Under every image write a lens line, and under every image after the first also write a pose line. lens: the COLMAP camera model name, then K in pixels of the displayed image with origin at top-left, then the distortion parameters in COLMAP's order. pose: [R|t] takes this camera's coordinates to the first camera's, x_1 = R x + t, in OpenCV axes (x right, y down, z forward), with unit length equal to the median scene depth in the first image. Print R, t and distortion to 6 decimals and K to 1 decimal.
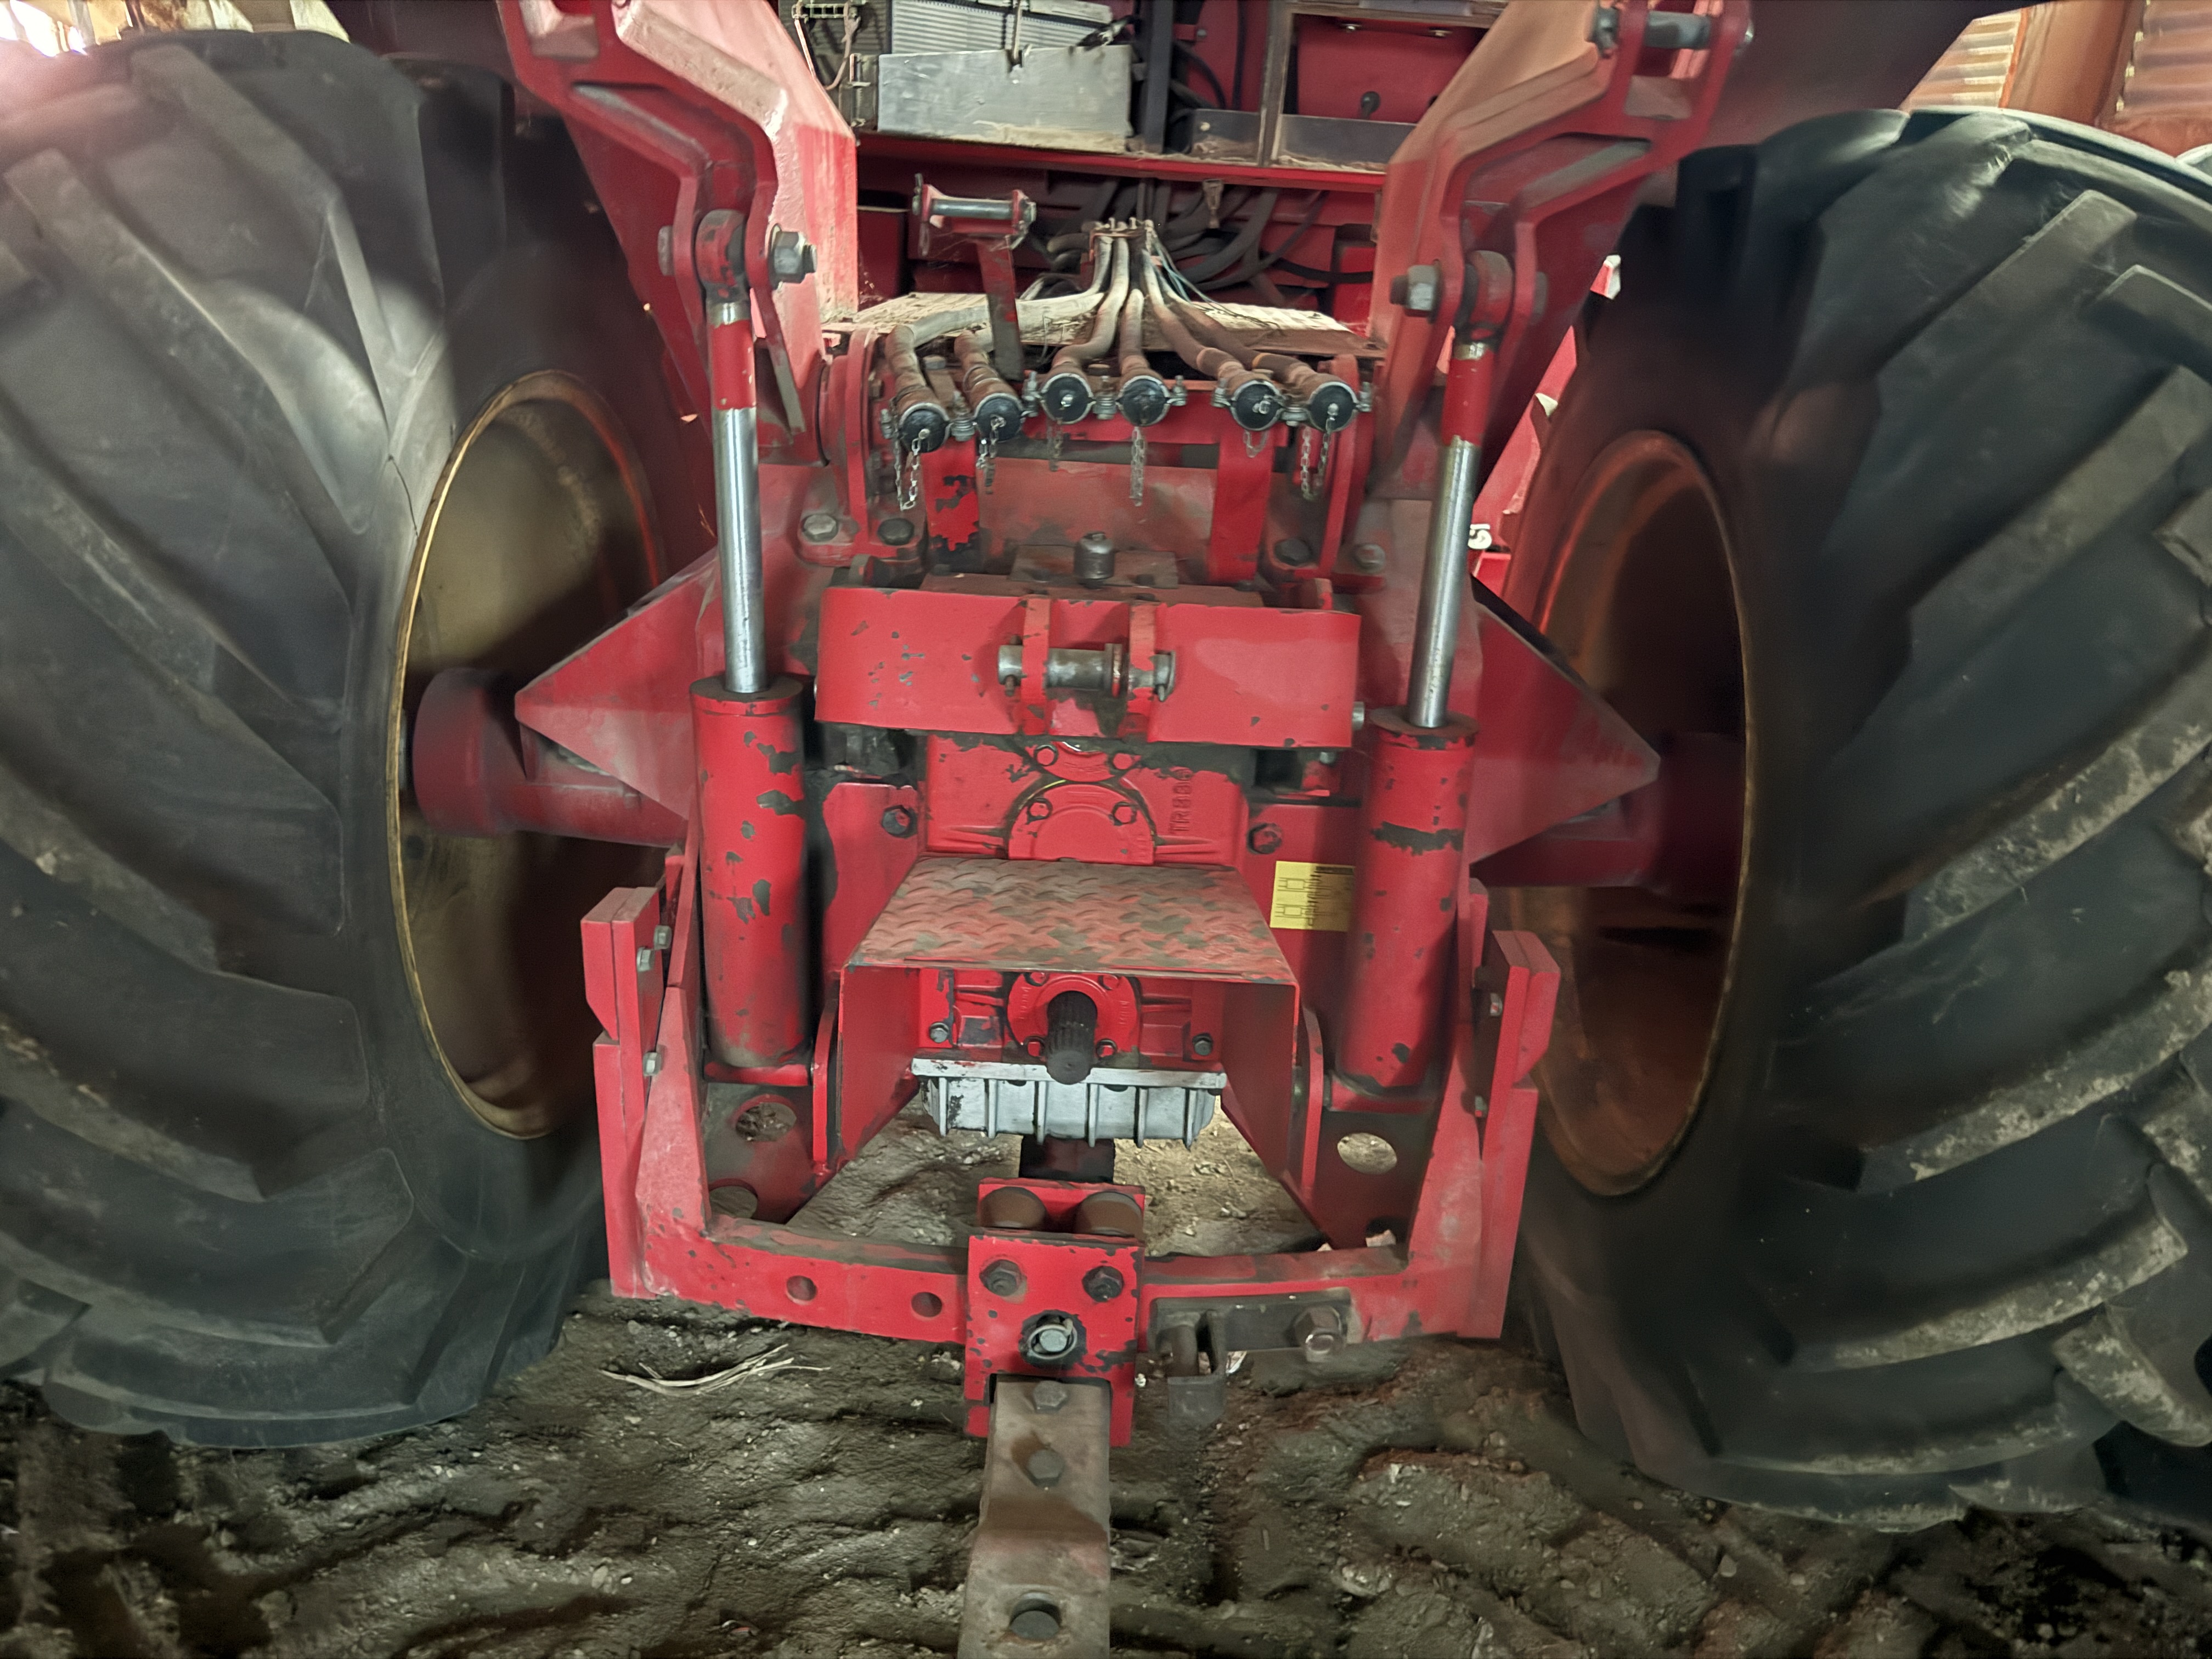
lens RADIAL K [[1564.8, 0, 1106.0], [0, 1564.8, 829.5], [0, 0, 1]] dist [0.028952, -0.029627]
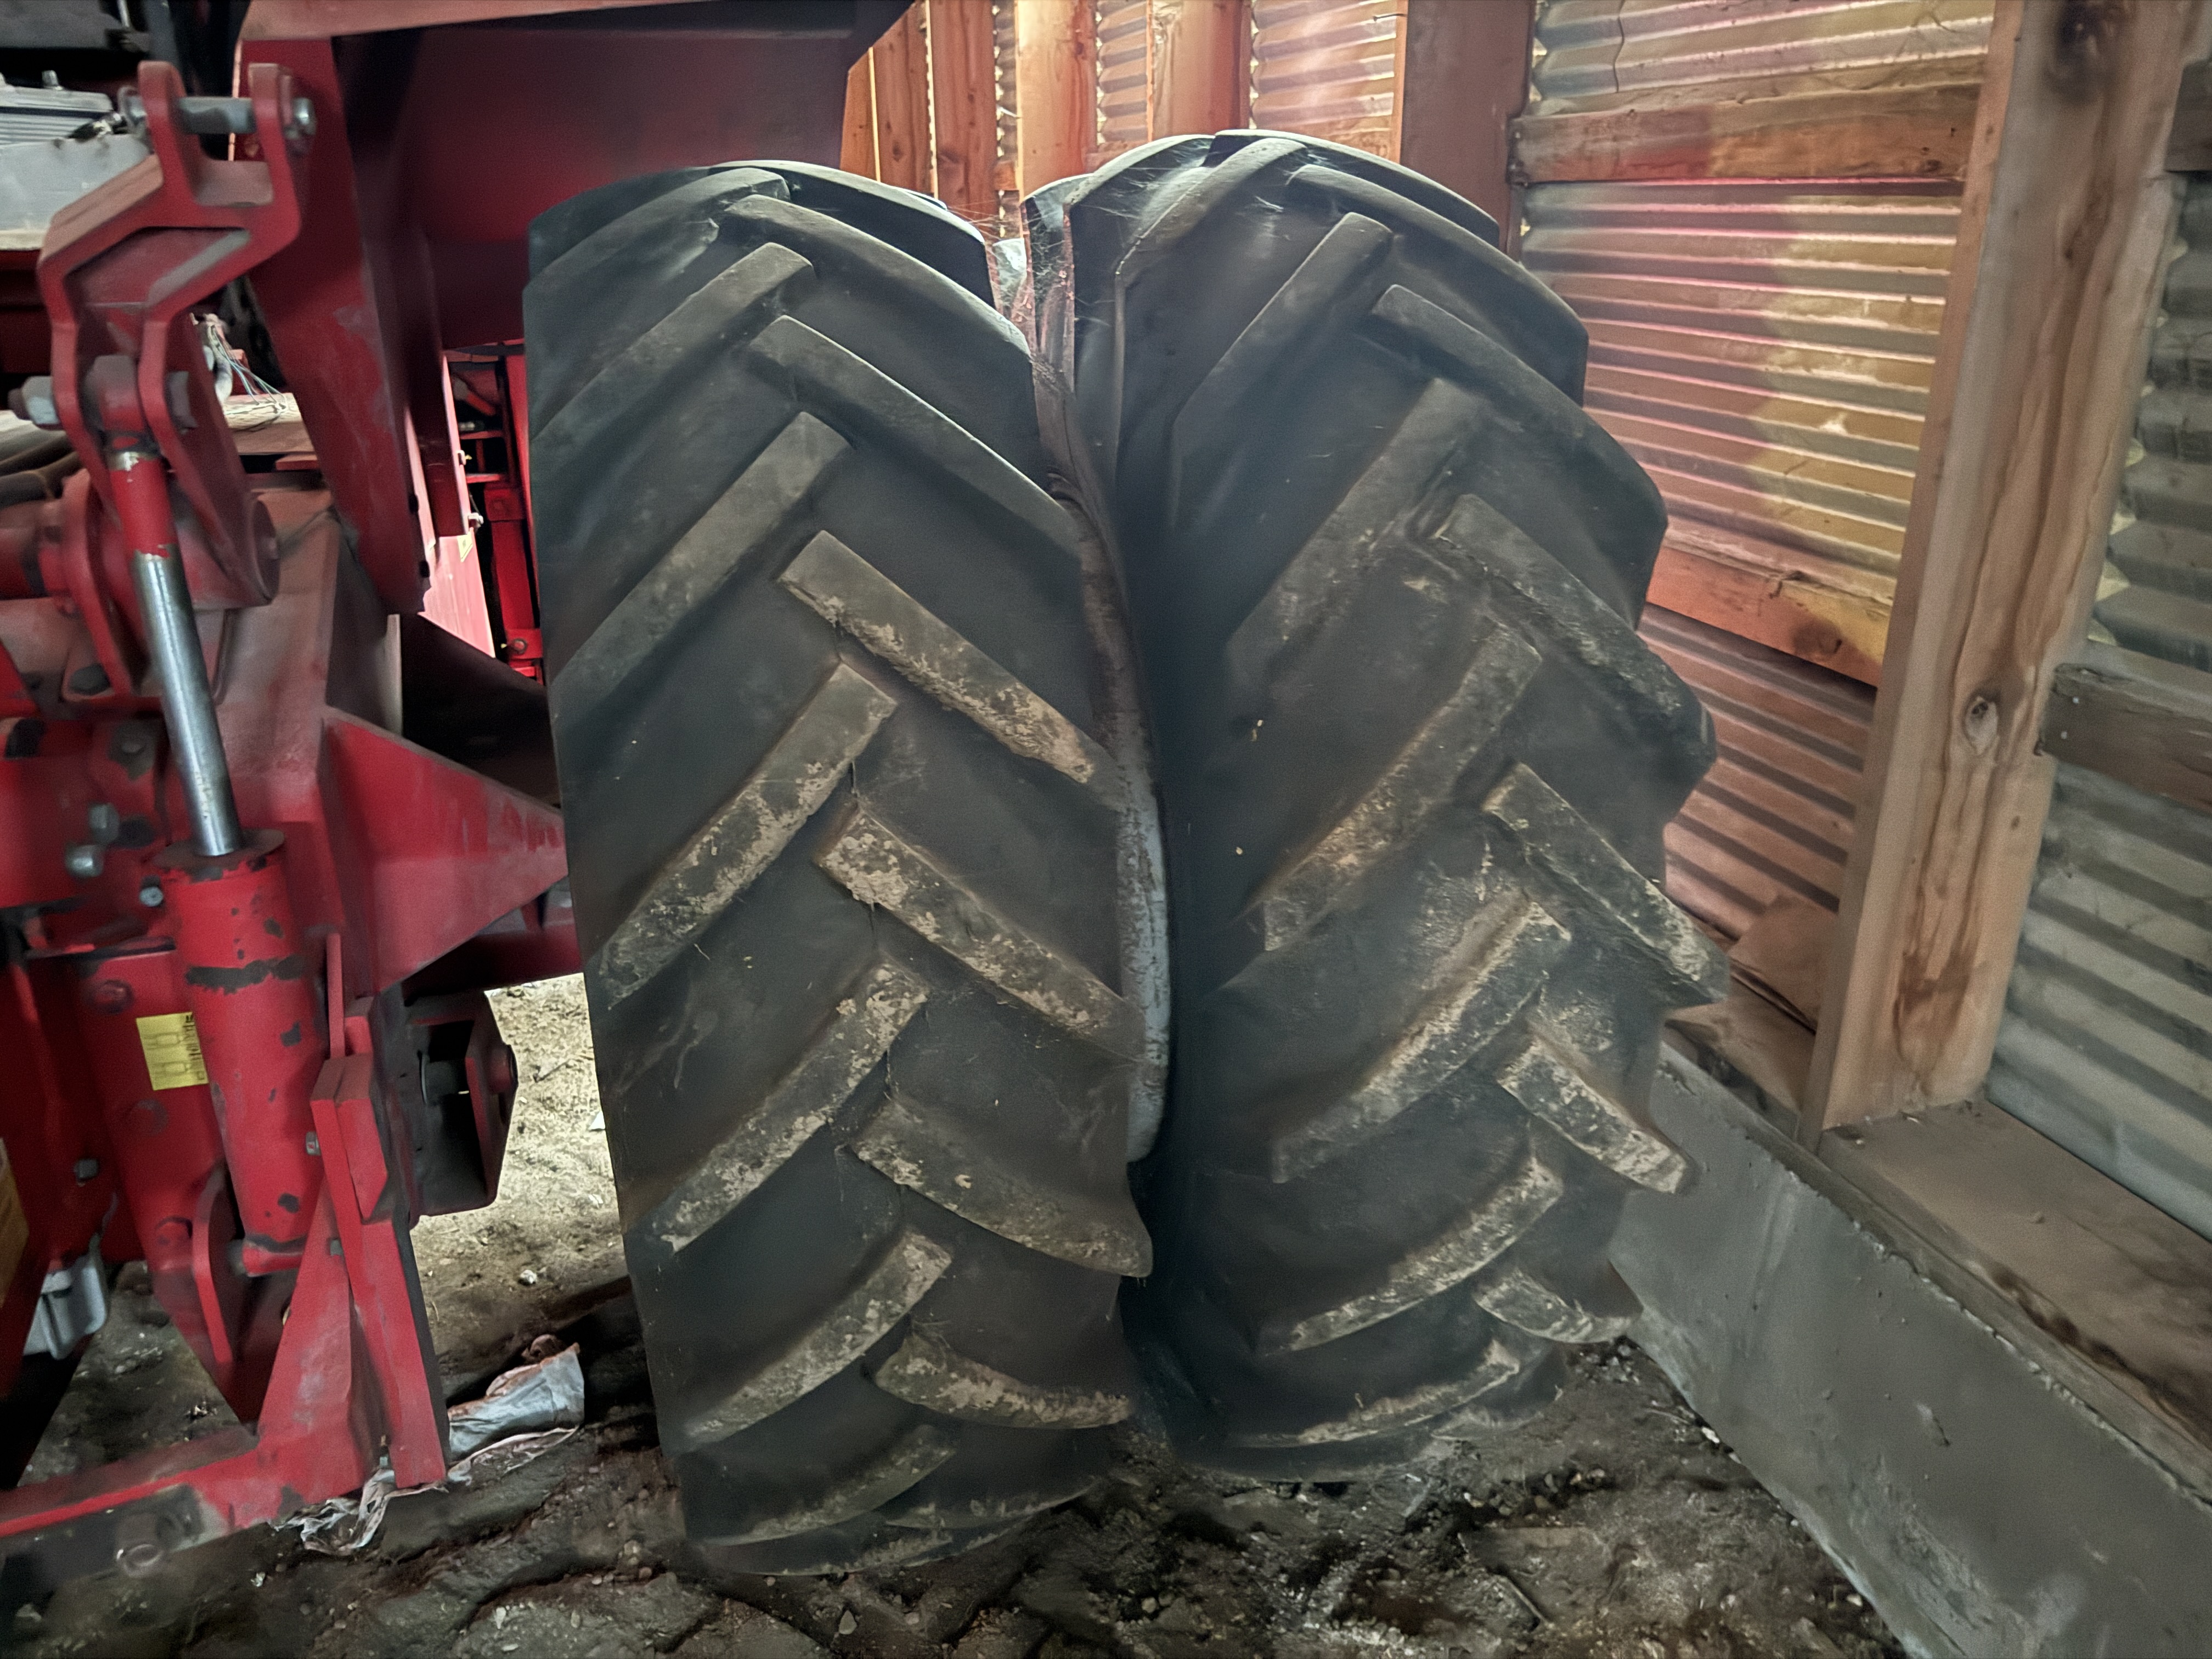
lens RADIAL K [[1572.0, 0, 1090.0], [0, 1572.0, 832.5], [0, 0, 1]] dist [0.029431, -0.037231]
pose [[0.962214, -0.159034, 0.221026, 0.482711], [0.164286, 0.986398, -0.005466, 0.010433], [-0.217150, 0.041571, 0.975253, -0.025588]]
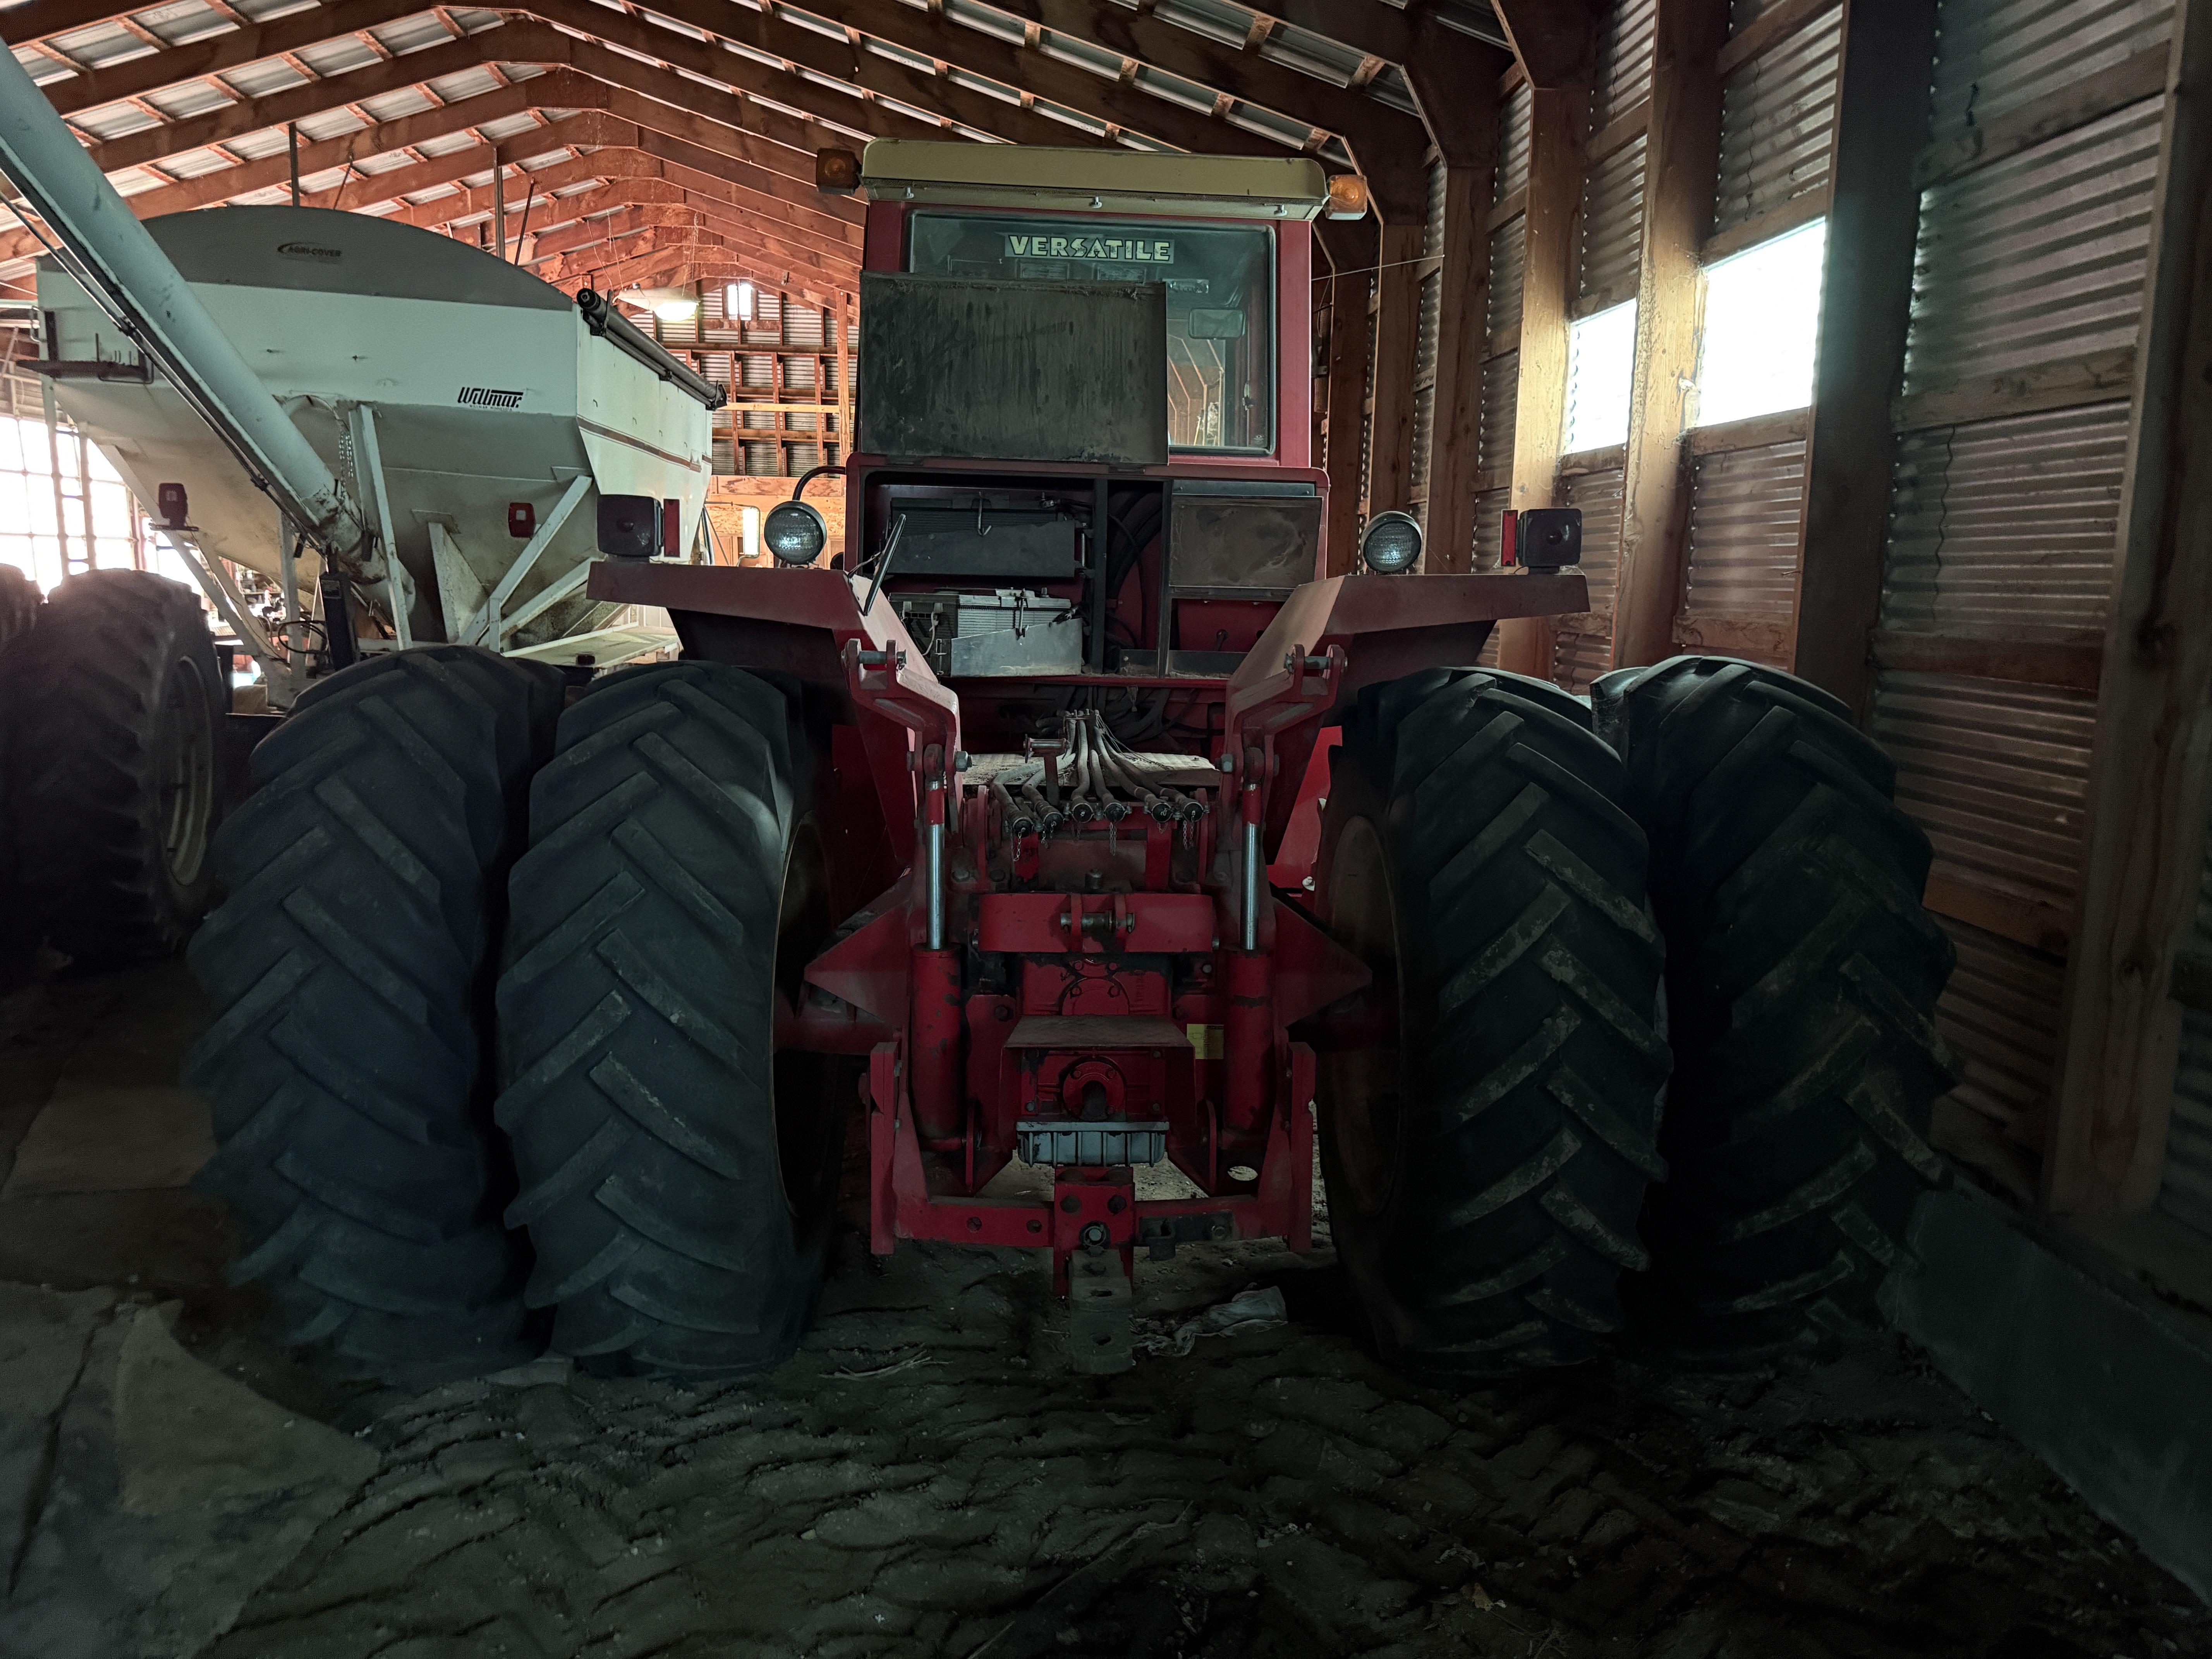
lens RADIAL K [[1579.1, 0, 1095.9], [0, 1579.1, 850.1], [0, 0, 1]] dist [0.039122, -0.052957]
pose [[0.998189, -0.044578, 0.040393, -0.087226], [0.052861, 0.970492, -0.235268, 0.291692], [-0.028713, 0.236977, 0.971091, -1.112618]]
